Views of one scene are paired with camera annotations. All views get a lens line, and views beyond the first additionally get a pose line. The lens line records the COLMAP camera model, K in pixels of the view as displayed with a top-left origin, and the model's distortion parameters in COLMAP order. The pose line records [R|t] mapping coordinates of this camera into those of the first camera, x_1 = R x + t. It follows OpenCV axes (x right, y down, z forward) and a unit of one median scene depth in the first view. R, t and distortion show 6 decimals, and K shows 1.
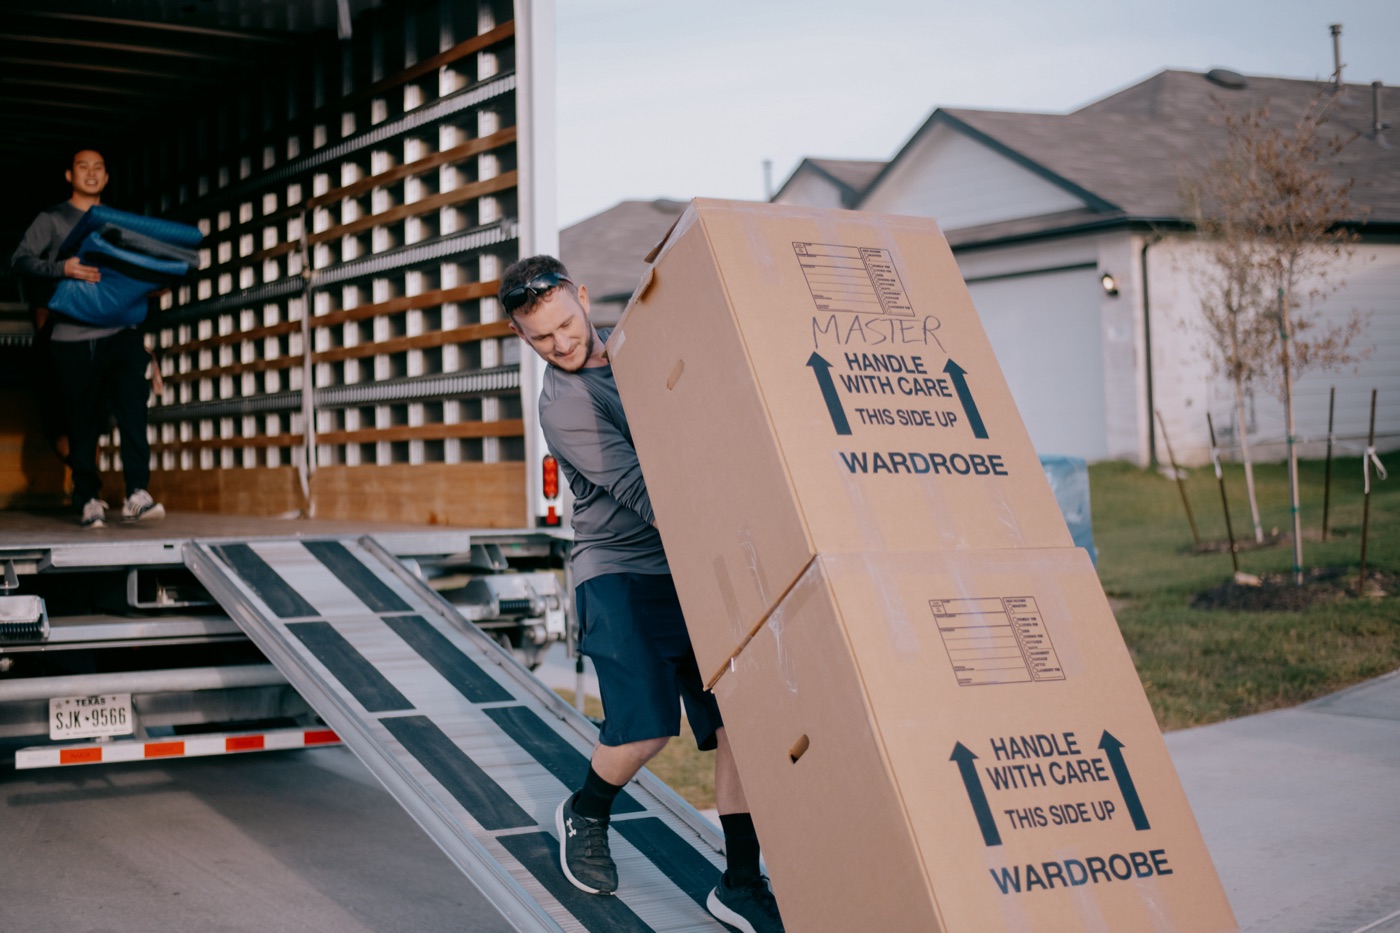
lens RADIAL K [[2033.9, 0, 694.2], [0, 2033.9, 472.3], [0, 0, 1]] dist [-0.111461, 0.063963]
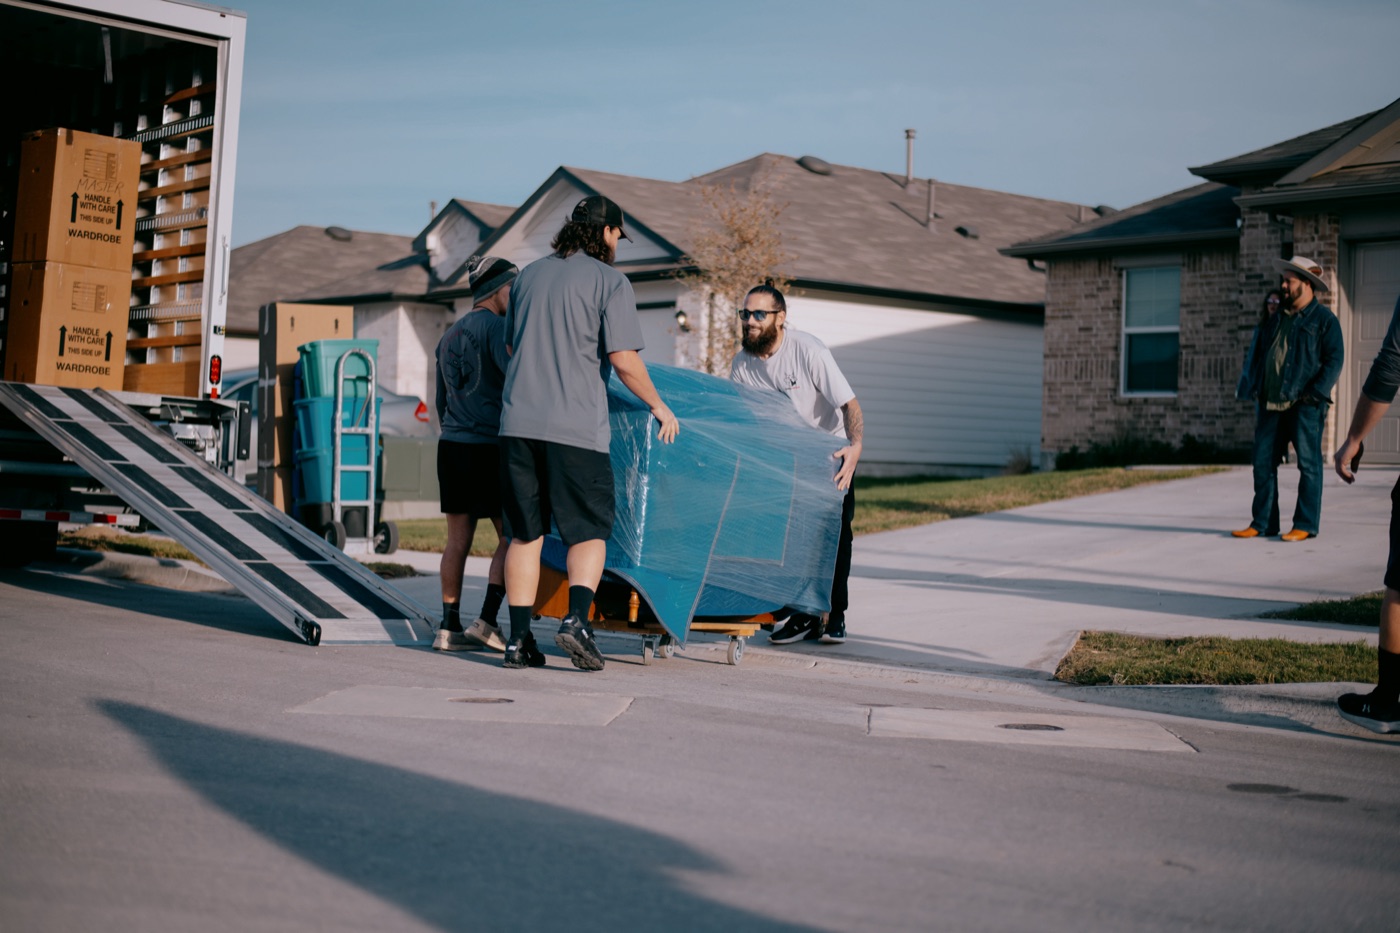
lens RADIAL K [[2027.7, 0, 702.9], [0, 2027.7, 466.6], [0, 0, 1]] dist [-0.118063, 0.122127]
pose [[0.983458, 0.074949, 0.164904, 0.035171], [-0.070116, 0.996927, -0.034946, 0.074147], [-0.167017, 0.022805, 0.985690, -0.427876]]
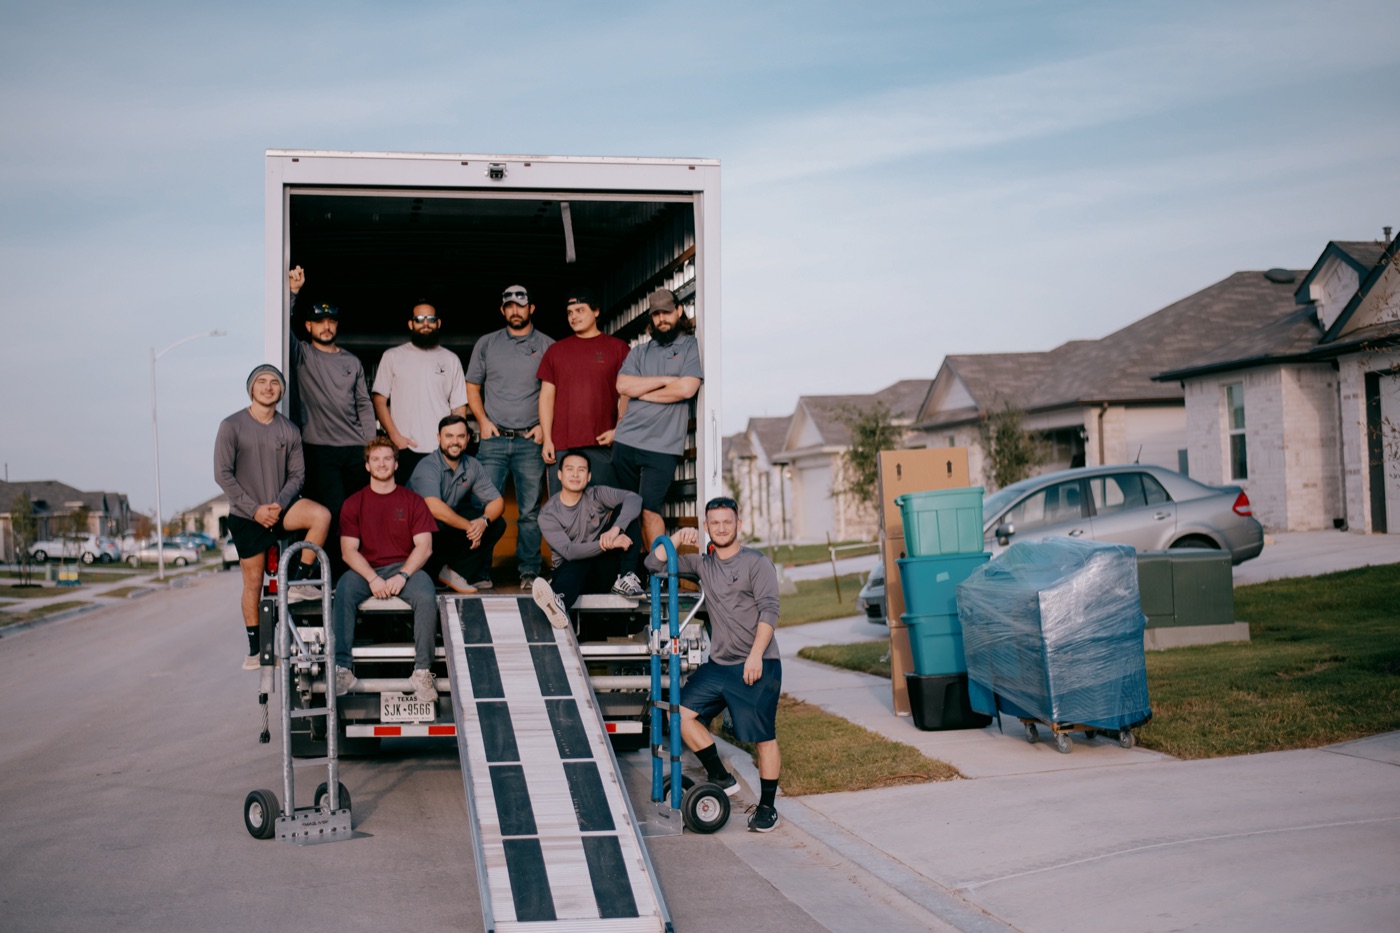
lens RADIAL K [[2115.5, 0, 680.0], [0, 2115.5, 469.8], [0, 0, 1]] dist [-0.124074, 0.144280]
pose [[0.931711, 0.000330, -0.363201, 0.316080], [-0.010692, 0.999591, -0.026519, -0.013641], [0.363043, 0.028591, 0.931333, -0.285205]]
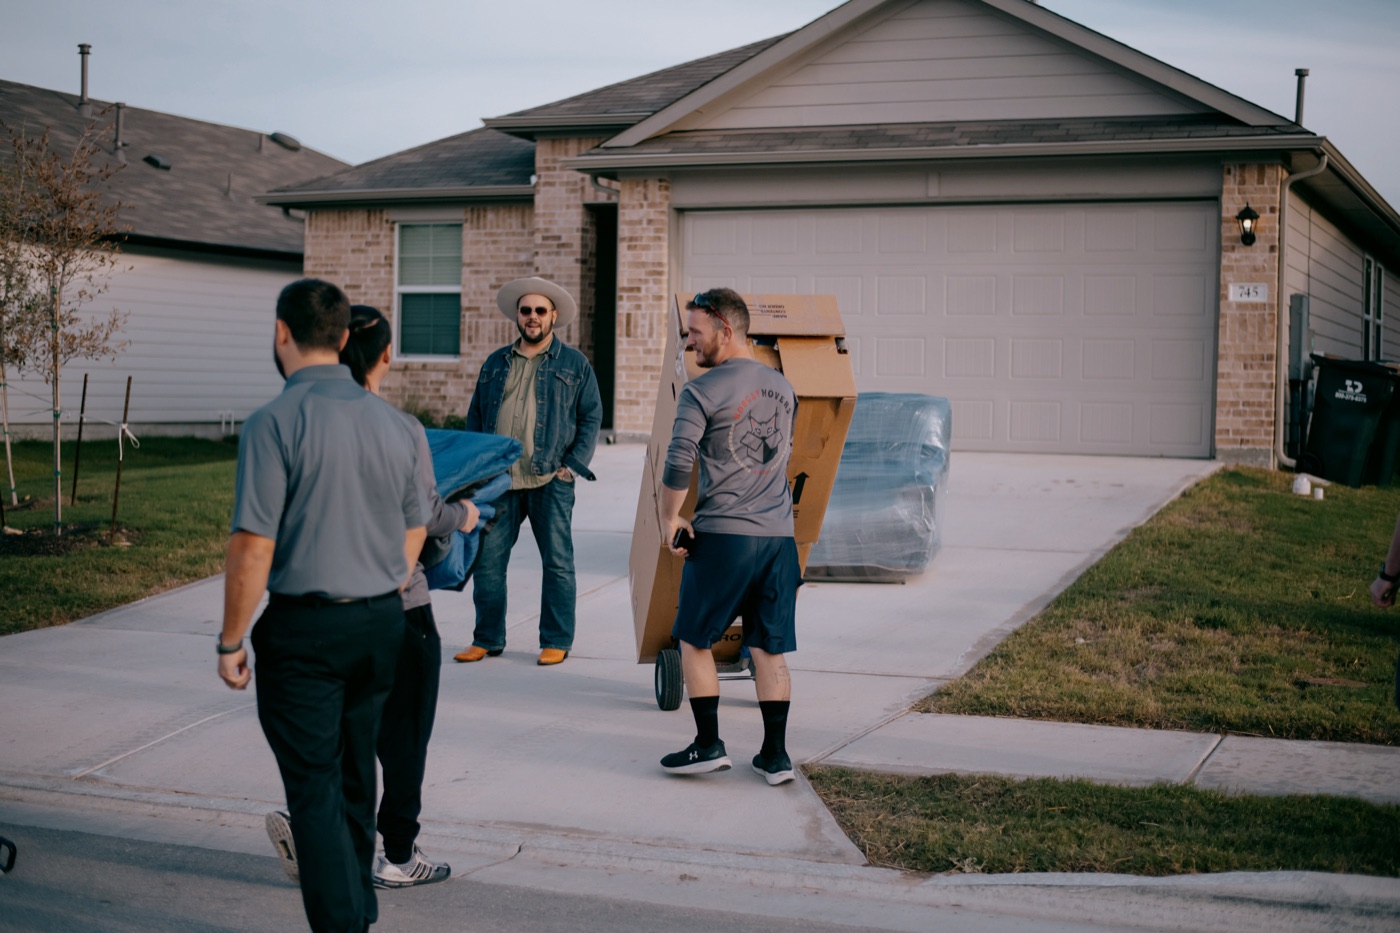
lens RADIAL K [[2027.7, 0, 702.9], [0, 2027.7, 466.6], [0, 0, 1]] dist [-0.118063, 0.122127]
pose [[0.807556, 0.040512, 0.588398, -0.093121], [-0.040053, 0.999102, -0.013819, 0.015767], [-0.588430, -0.012408, 0.808453, -0.187218]]
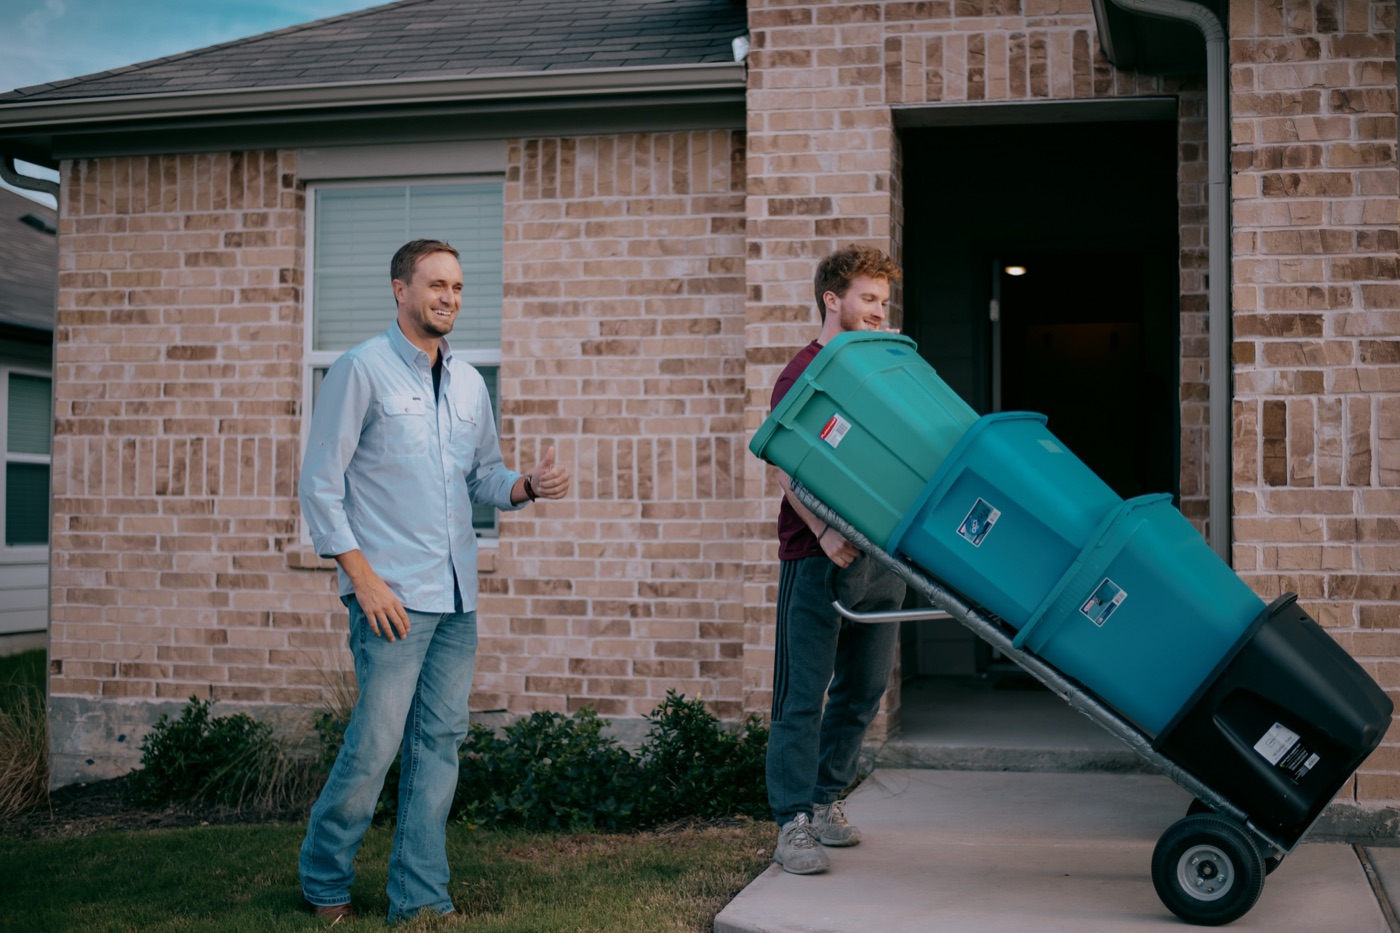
lens RADIAL K [[2027.7, 0, 702.9], [0, 2027.7, 466.6], [0, 0, 1]] dist [-0.118063, 0.122127]
pose [[0.693143, 0.072820, 0.717112, 0.363400], [-0.017861, 0.996313, -0.083908, -0.067947], [-0.720578, 0.045352, 0.691889, 0.913659]]
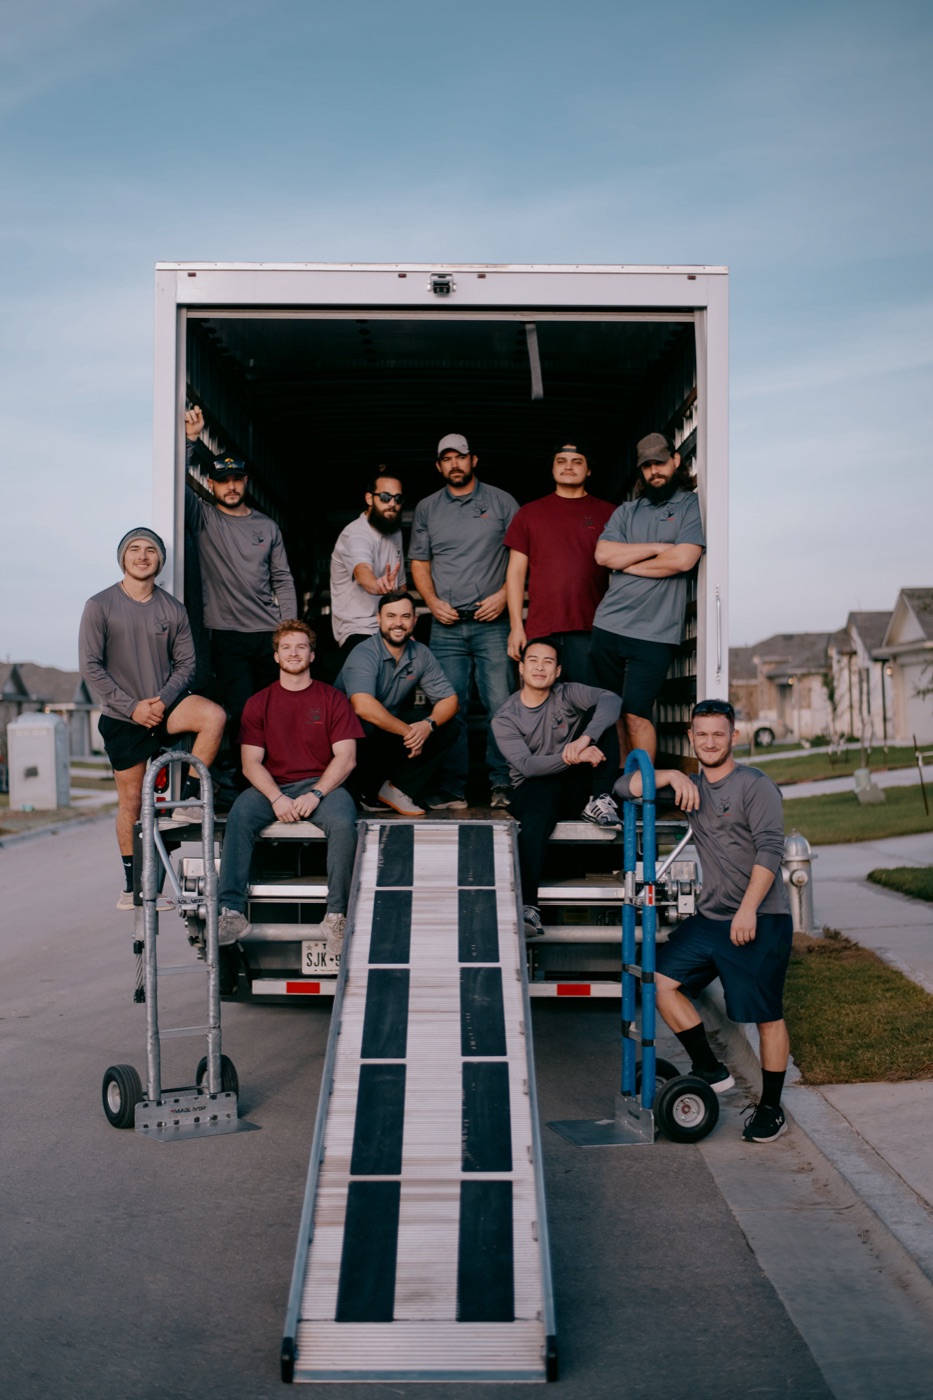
lens RADIAL K [[2115.5, 0, 468.6], [0, 2115.5, 698.1], [0, 0, 1]] dist [-0.124074, 0.144280]
pose [[0.866068, 0.013098, -0.499755, 0.275786], [-0.020032, 0.999763, -0.008512, -0.019272], [0.499525, 0.017383, 0.866125, -0.058547]]
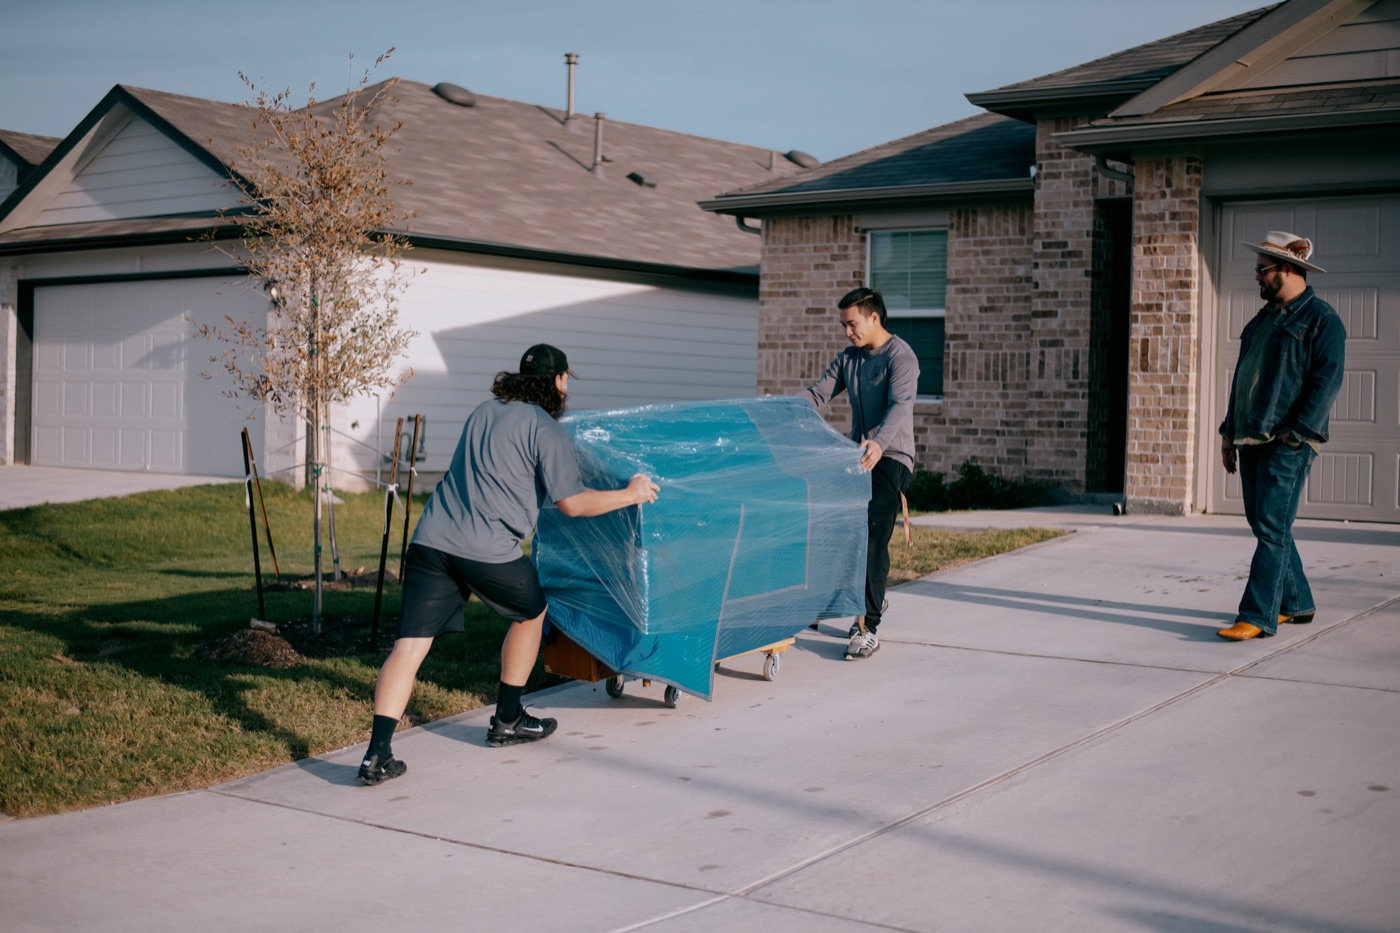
lens RADIAL K [[2027.7, 0, 702.9], [0, 2027.7, 466.6], [0, 0, 1]] dist [-0.118063, 0.122127]
pose [[0.940338, 0.064529, 0.334066, 0.160609], [-0.060858, 0.997916, -0.021457, -0.008830], [-0.334755, -0.000154, 0.942305, 0.112392]]
